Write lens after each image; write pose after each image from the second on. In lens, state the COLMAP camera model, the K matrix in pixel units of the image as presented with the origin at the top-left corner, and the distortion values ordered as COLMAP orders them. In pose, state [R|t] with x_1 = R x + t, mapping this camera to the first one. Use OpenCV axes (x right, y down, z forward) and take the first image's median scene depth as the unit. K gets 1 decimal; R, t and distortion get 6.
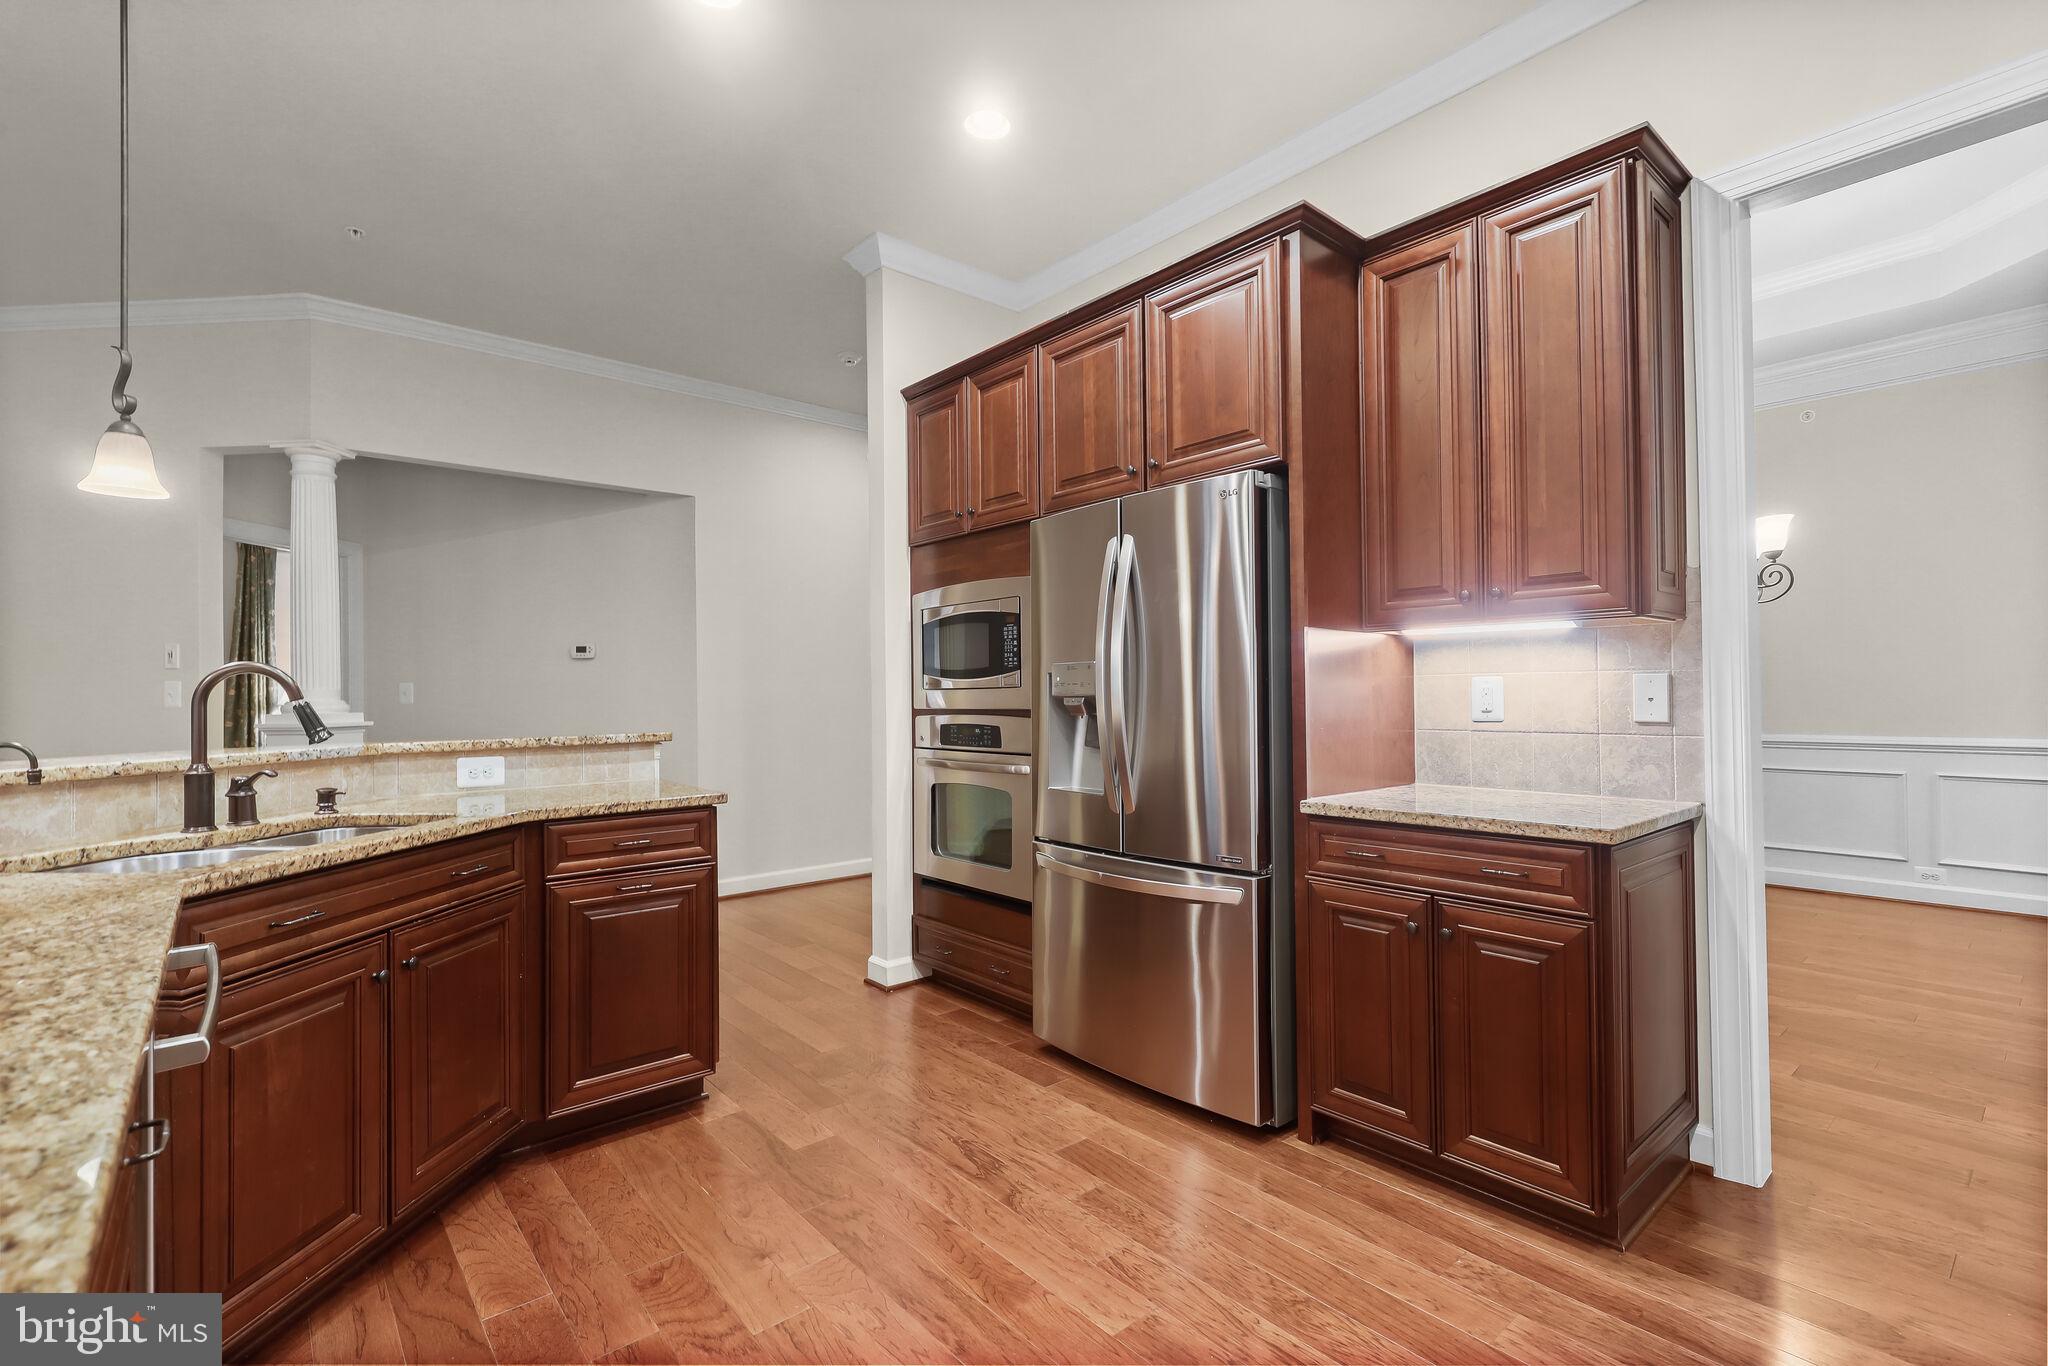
lens RADIAL K [[945.6, 0, 1021.7], [0, 945.6, 691.4], [0, 0, 1]] dist [0.003726, 0.000967]
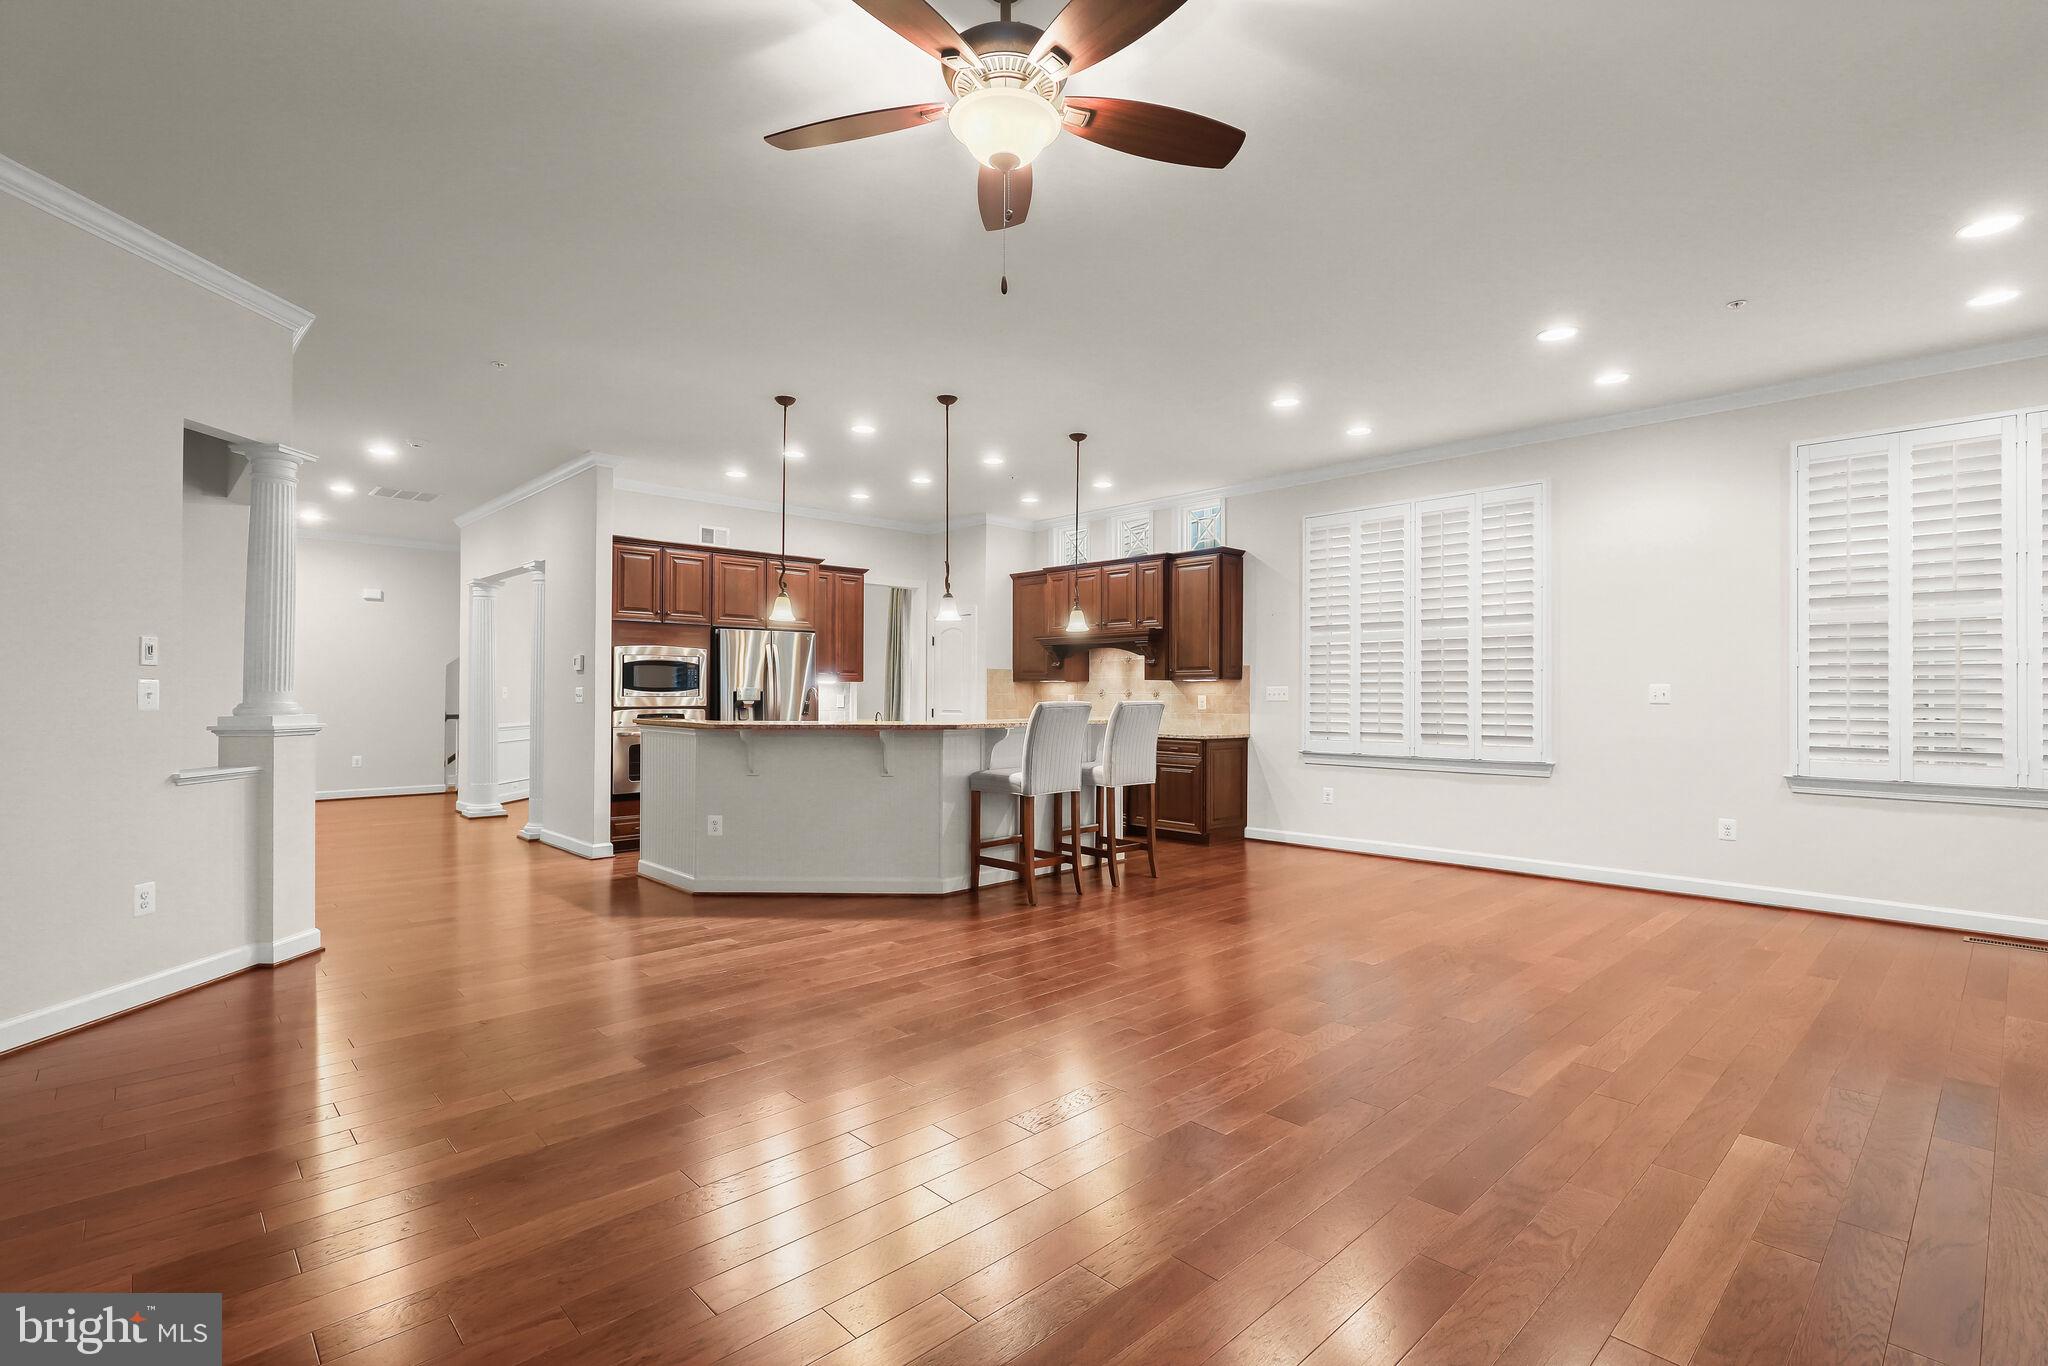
lens RADIAL K [[945.6, 0, 1016.8], [0, 945.6, 680.2], [0, 0, 1]] dist [0.003726, 0.000967]
pose [[-0.060987, 0.023552, 0.997861, -2.161024], [-0.004872, 0.999703, -0.023893, 0.006622], [-0.998127, -0.006319, -0.060854, 0.340138]]
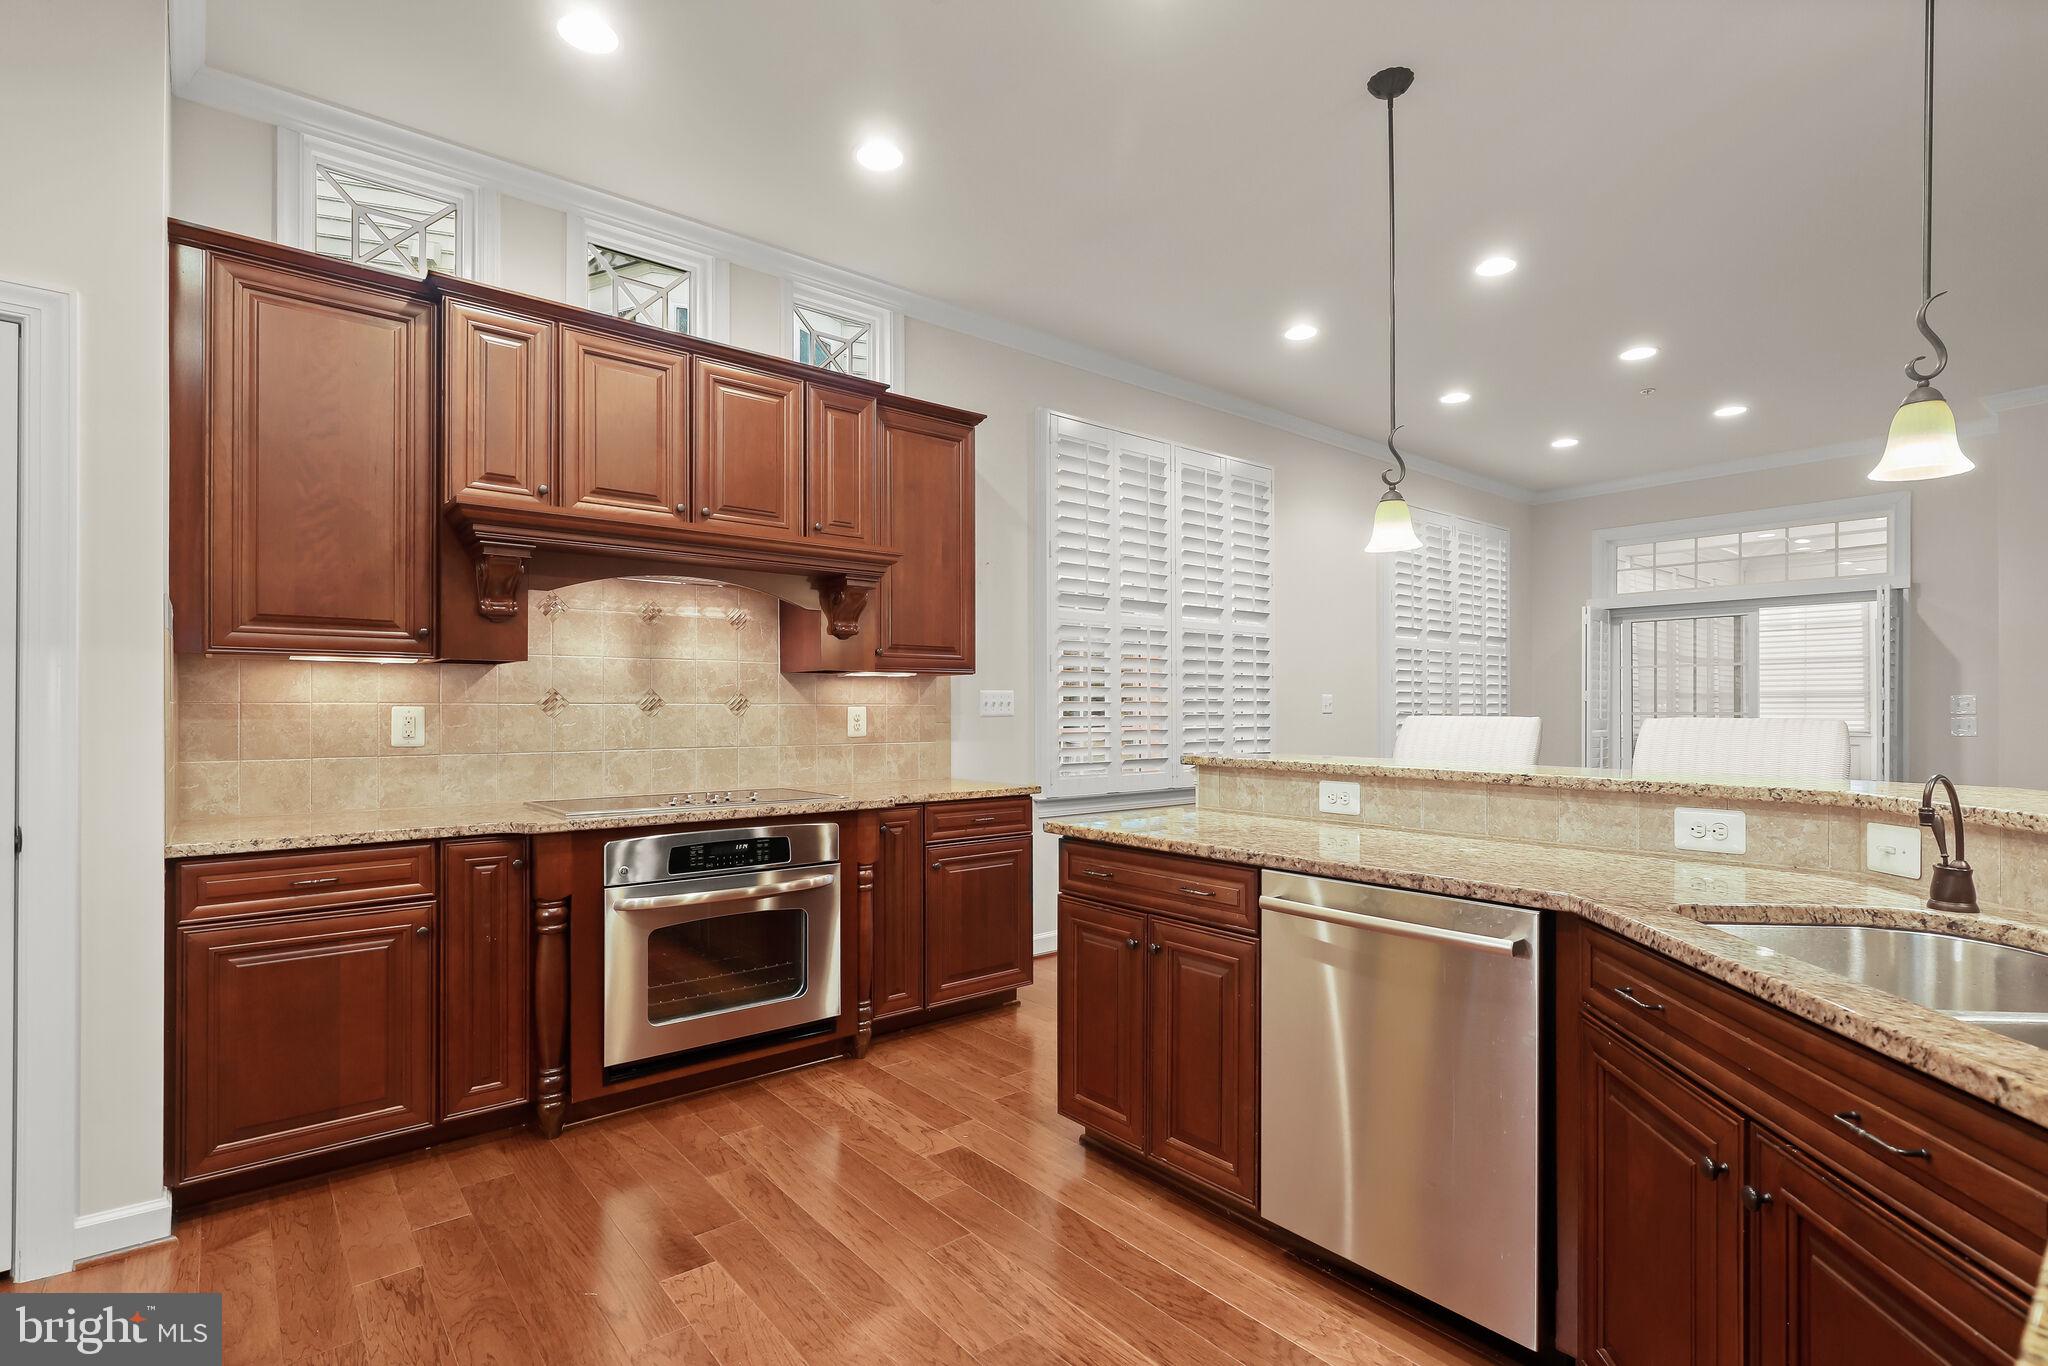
lens RADIAL K [[945.6, 0, 1039.2], [0, 945.6, 703.6], [0, 0, 1]] dist [0.003726, 0.000967]
pose [[-0.999866, 0.008357, -0.014058, -0.108387], [0.008442, 0.999946, -0.005989, -0.008239], [0.014007, -0.006106, -0.999883, 0.848256]]
